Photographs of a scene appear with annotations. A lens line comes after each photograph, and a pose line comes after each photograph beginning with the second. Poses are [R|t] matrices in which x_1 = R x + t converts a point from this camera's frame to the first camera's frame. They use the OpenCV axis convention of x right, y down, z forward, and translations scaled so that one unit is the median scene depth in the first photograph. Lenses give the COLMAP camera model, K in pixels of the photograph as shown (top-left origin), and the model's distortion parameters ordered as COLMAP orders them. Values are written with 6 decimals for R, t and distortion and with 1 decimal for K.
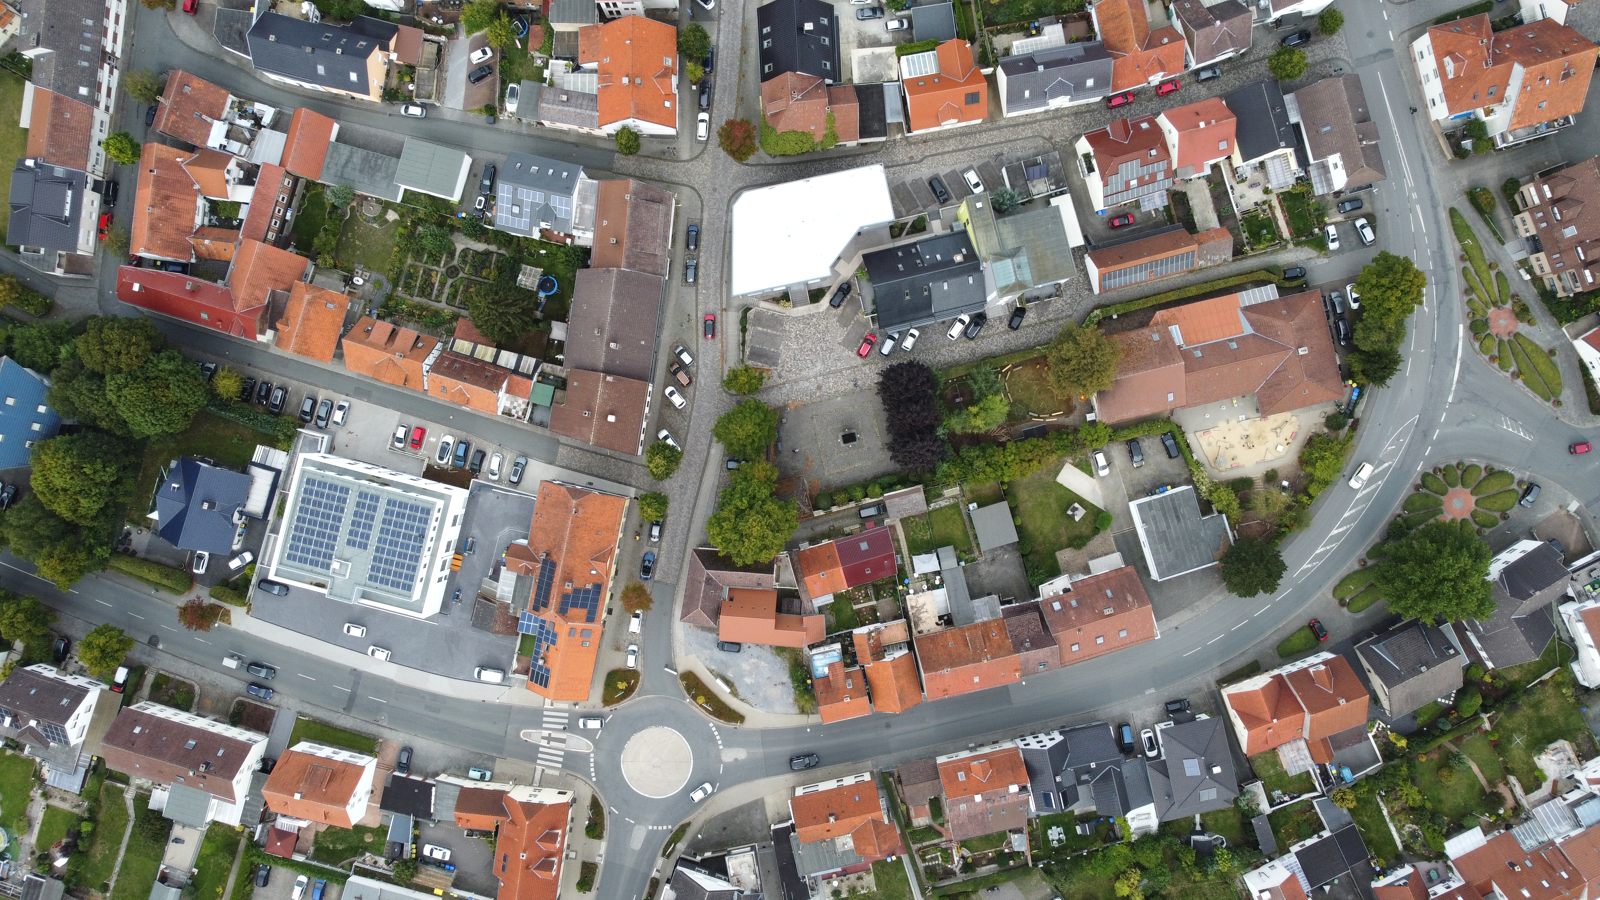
lens RADIAL K [[1209.2, 0, 795.8], [0, 1209.2, 448.5], [0, 0, 1]] dist [-0.003303, -0.000831]
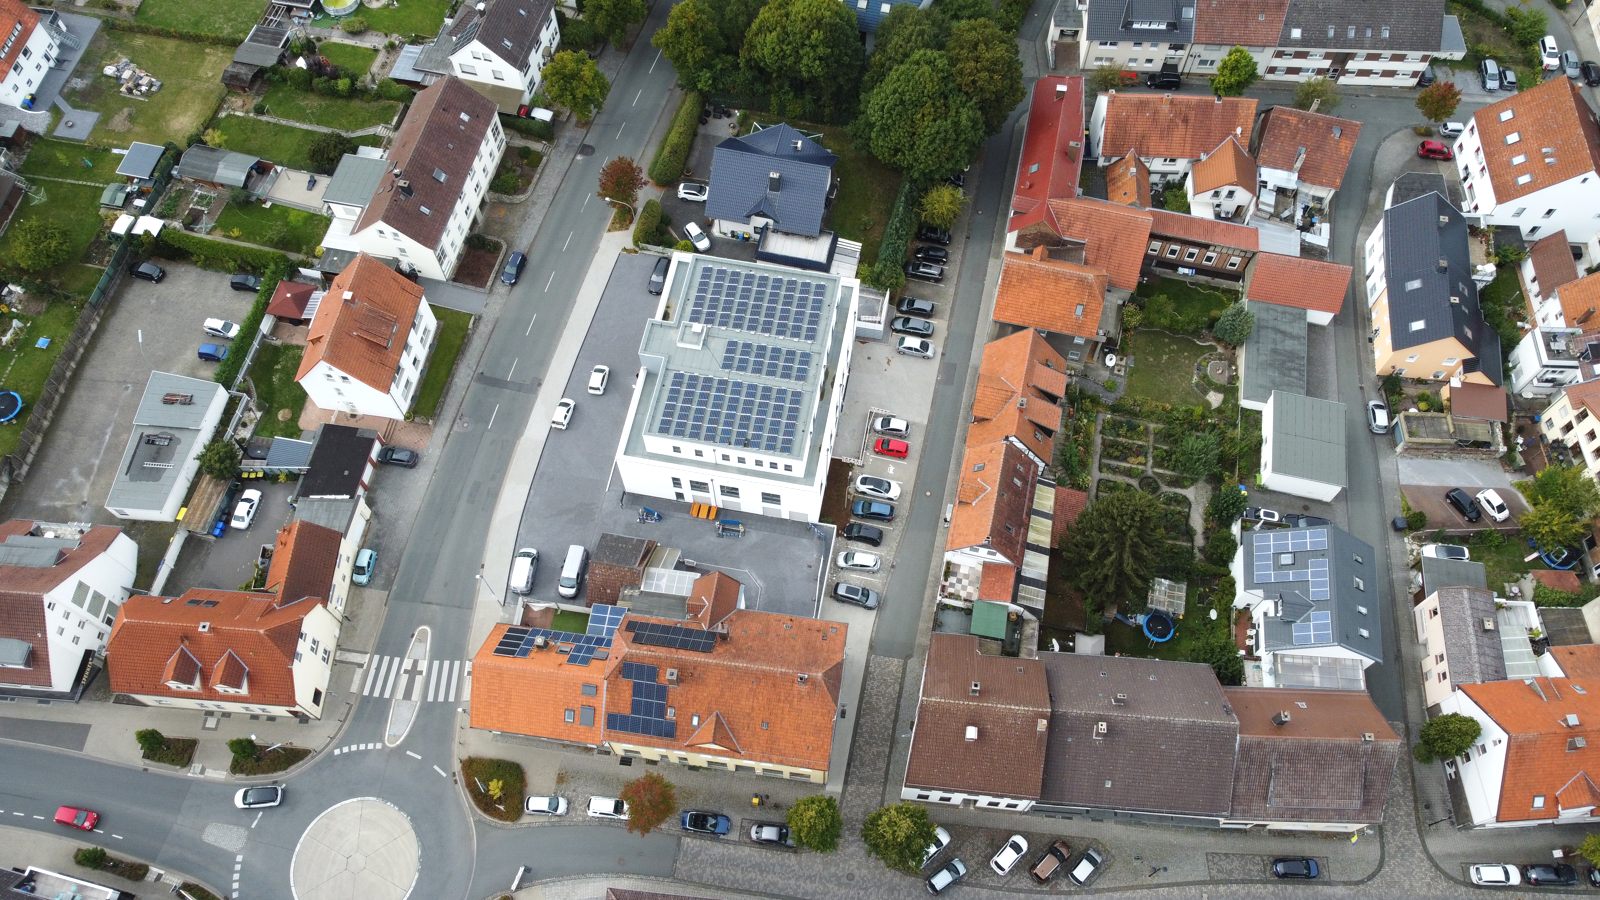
lens RADIAL K [[1209.2, 0, 795.8], [0, 1209.2, 448.5], [0, 0, 1]] dist [-0.003303, -0.000831]
pose [[0.062001, 0.893424, -0.444915, -0.025249], [-0.998027, 0.059909, -0.018778, 0.056111], [0.009878, 0.445202, 0.895376, 0.419389]]
